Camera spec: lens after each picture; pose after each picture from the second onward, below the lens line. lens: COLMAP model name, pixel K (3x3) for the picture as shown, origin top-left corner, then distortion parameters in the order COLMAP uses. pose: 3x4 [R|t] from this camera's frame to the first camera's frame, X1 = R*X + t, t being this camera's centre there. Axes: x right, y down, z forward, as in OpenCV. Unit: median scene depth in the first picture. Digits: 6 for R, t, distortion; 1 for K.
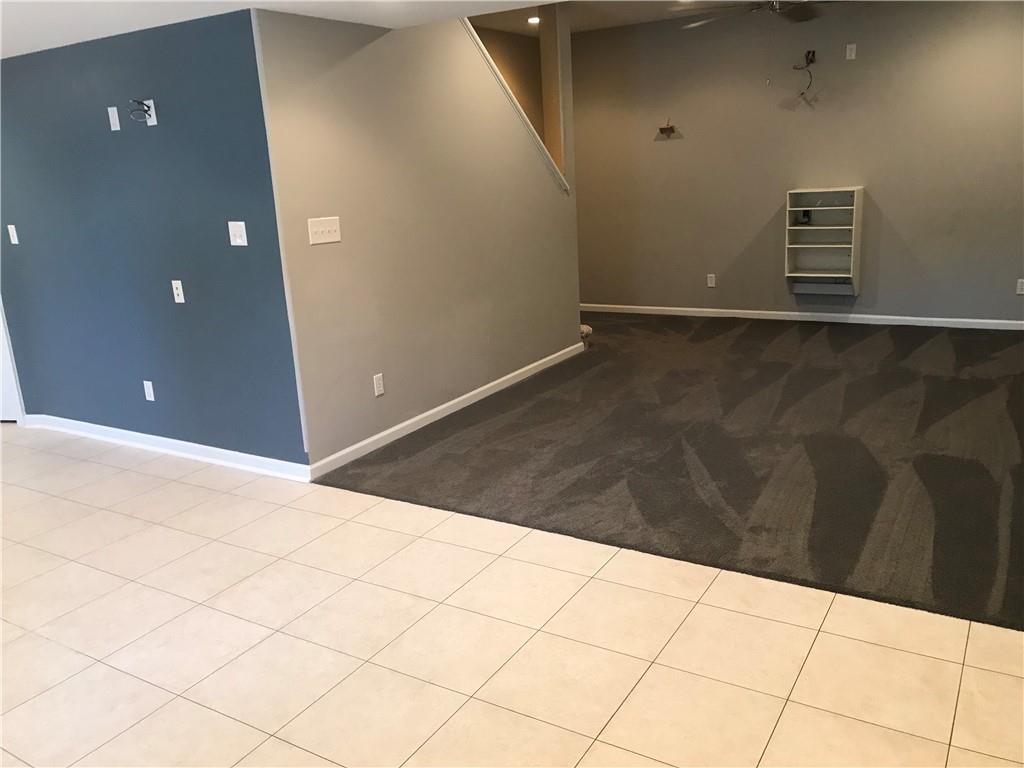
lens RADIAL K [[835.5, 0, 509.0], [0, 835.5, 383.7], [0, 0, 1]] dist [0.012956, -0.022313]
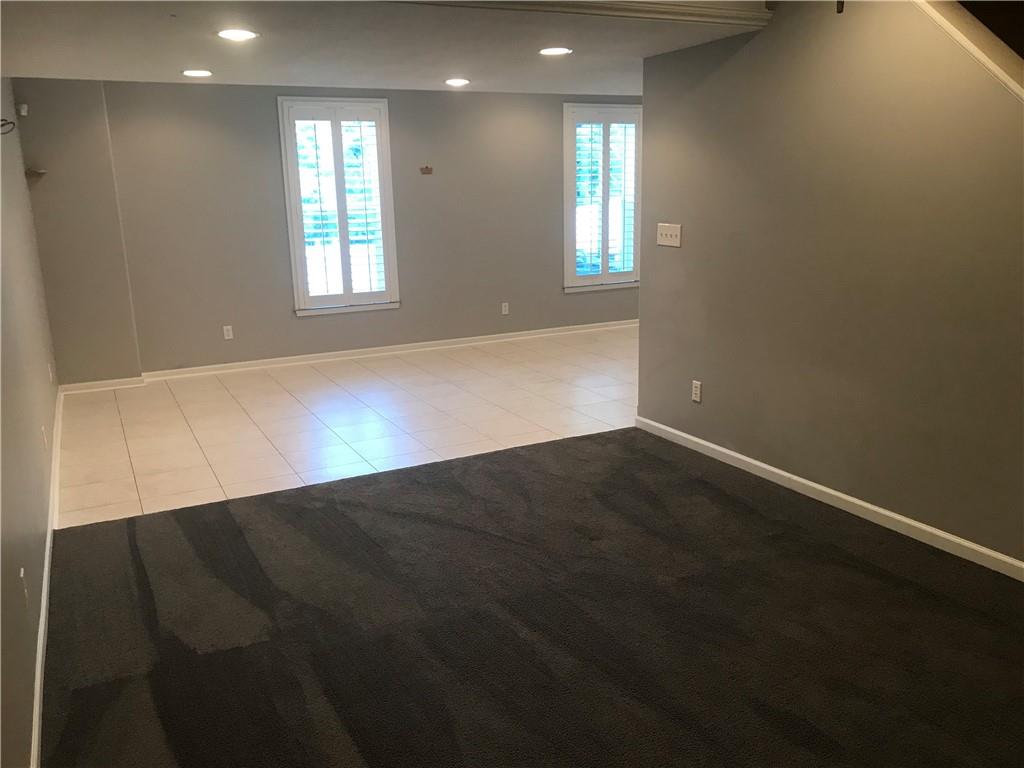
lens RADIAL K [[835.5, 0, 507.8], [0, 835.5, 387.7], [0, 0, 1]] dist [0.012956, -0.022313]
pose [[-0.529394, 0.262047, -0.806891, 0.810211], [-0.159142, 0.903543, 0.397848, -0.381879], [0.833316, 0.339028, -0.436628, 1.275165]]
